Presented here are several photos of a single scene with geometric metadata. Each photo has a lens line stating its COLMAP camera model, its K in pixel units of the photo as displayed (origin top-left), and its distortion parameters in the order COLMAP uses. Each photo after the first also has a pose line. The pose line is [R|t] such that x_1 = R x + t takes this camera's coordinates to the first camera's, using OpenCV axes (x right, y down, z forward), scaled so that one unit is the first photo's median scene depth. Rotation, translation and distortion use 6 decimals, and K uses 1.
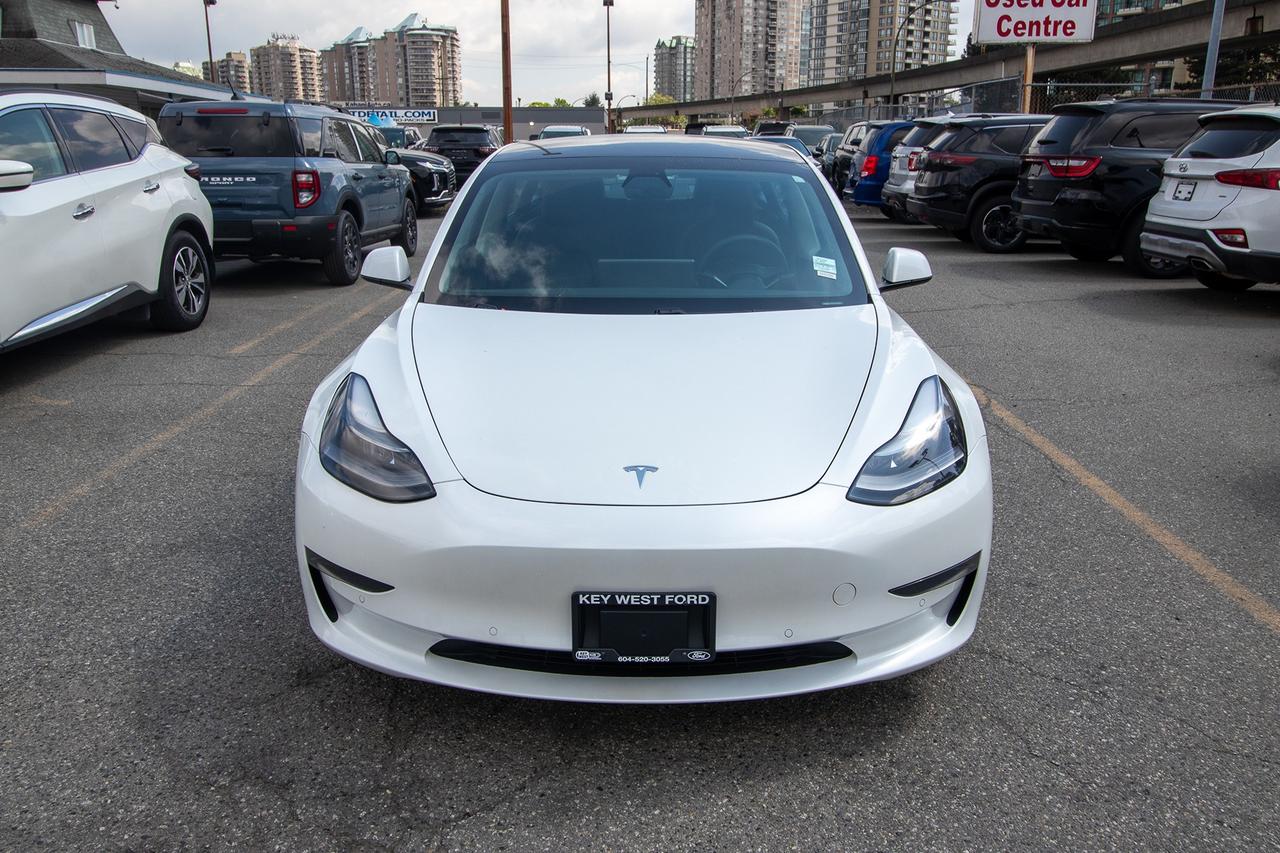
lens RADIAL K [[1018.1, 0, 644.9], [0, 1018.1, 433.1], [0, 0, 1]] dist [0.017370, -0.010385]
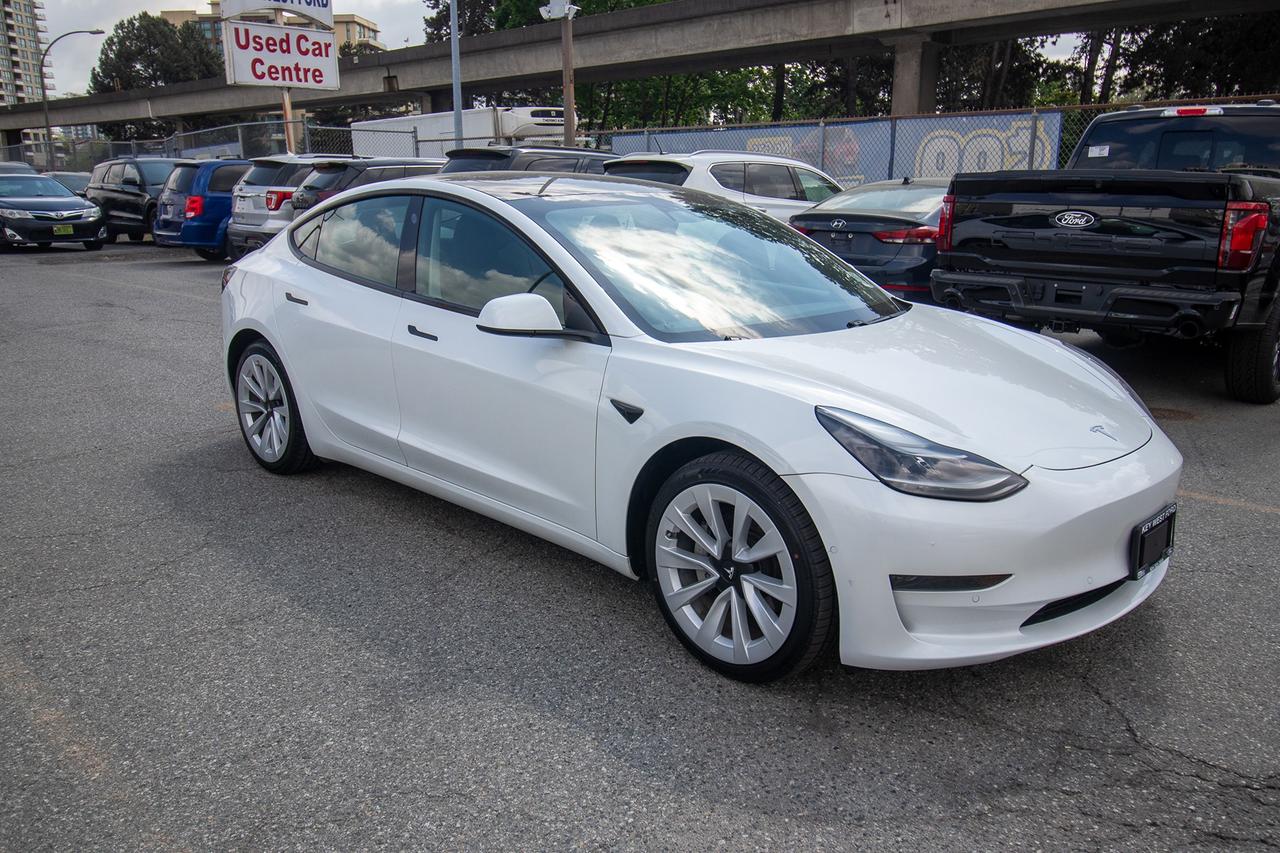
lens RADIAL K [[1018.1, 0, 631.0], [0, 1018.1, 420.5], [0, 0, 1]] dist [0.017370, -0.010385]
pose [[0.692264, -0.165770, 0.702347, -0.164316], [0.199623, 0.979270, 0.034374, -0.017009], [-0.693485, 0.116408, 0.711005, 0.061347]]
